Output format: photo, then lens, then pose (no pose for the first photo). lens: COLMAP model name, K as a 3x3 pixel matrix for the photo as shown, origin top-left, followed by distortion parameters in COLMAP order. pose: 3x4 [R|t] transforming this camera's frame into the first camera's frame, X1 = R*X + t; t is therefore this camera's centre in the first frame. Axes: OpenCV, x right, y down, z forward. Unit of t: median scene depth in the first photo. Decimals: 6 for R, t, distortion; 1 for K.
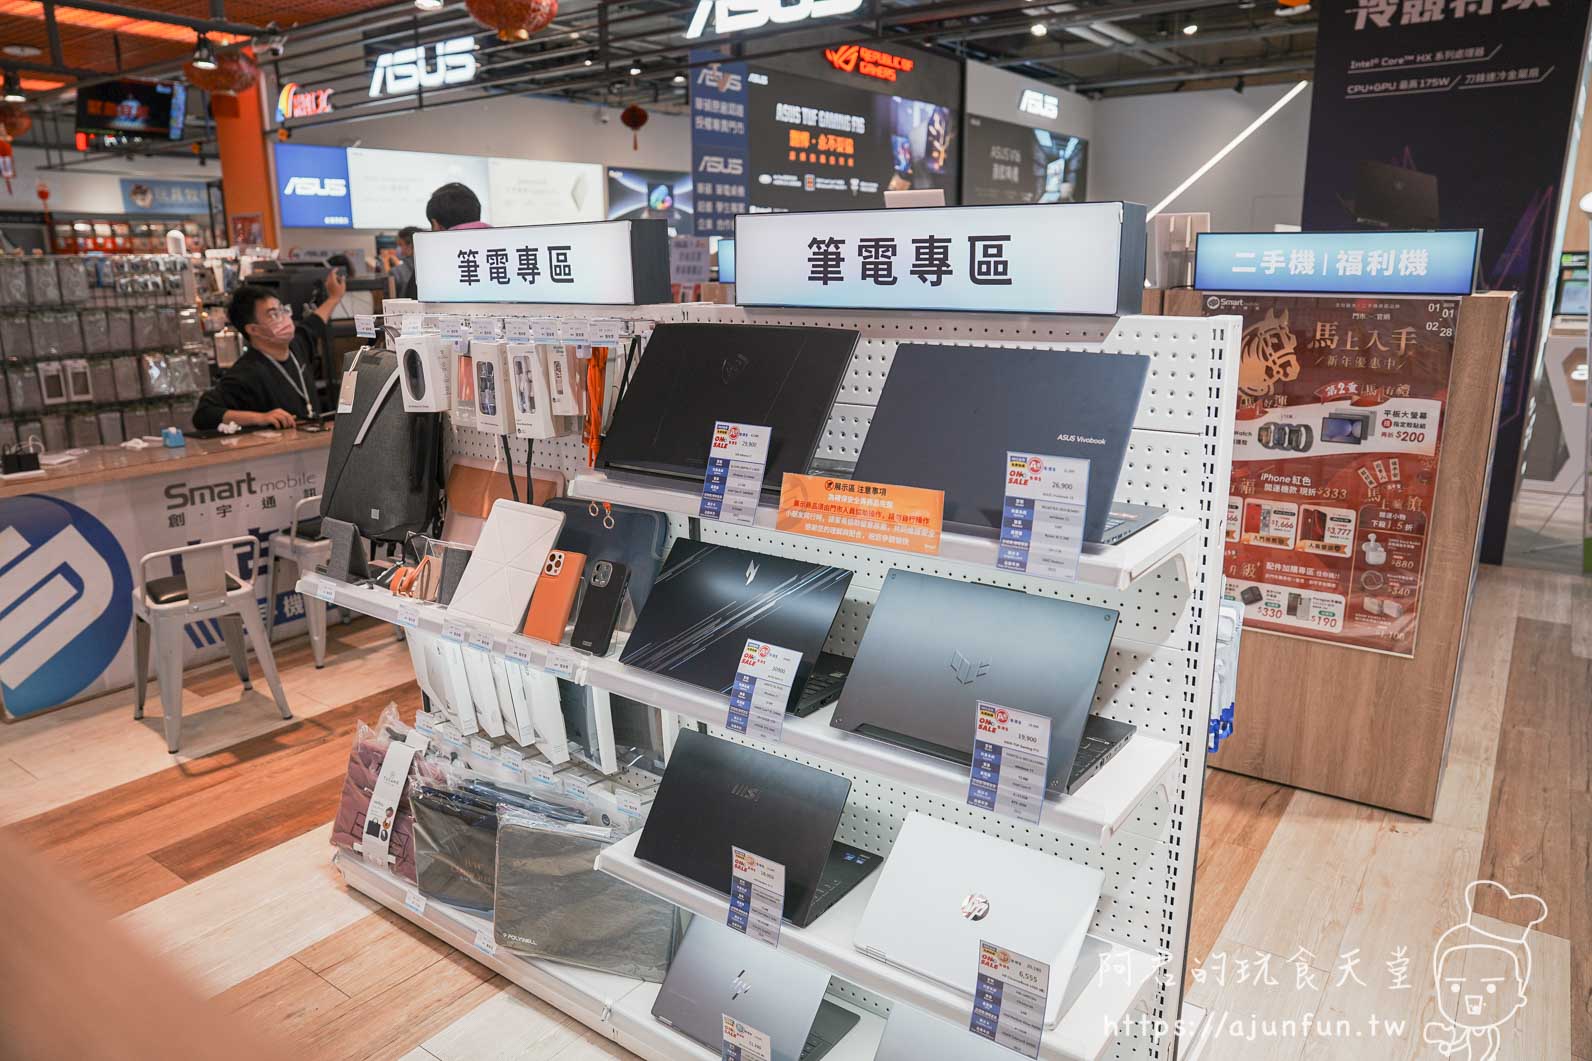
lens RADIAL K [[1094.5, 0, 796.0], [0, 1094.5, 530.5], [0, 0, 1]] dist [-0.109632, 0.088421]
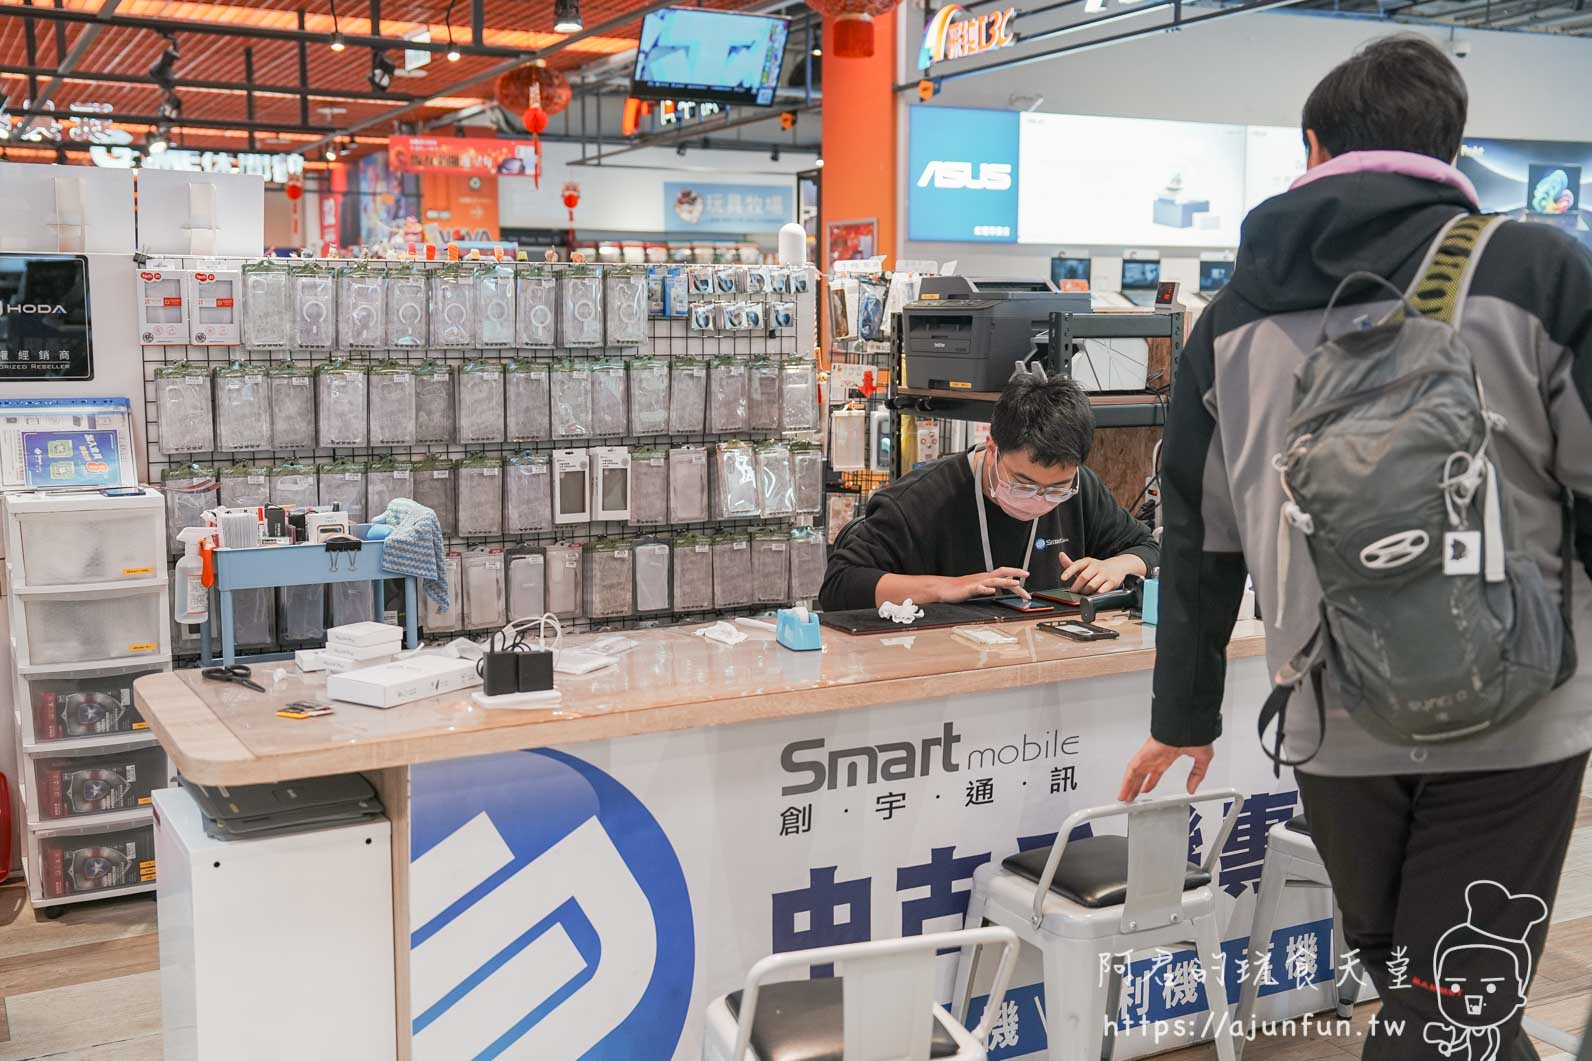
lens RADIAL K [[1716.9, 0, 796.0], [0, 1716.9, 530.5], [0, 0, 1]] dist [-0.007828, 0.193194]
pose [[0.895551, 0.061638, -0.440669, -0.214239], [-0.114465, 0.988942, -0.094295, -0.048497], [0.429983, 0.134888, 0.892704, 0.269077]]
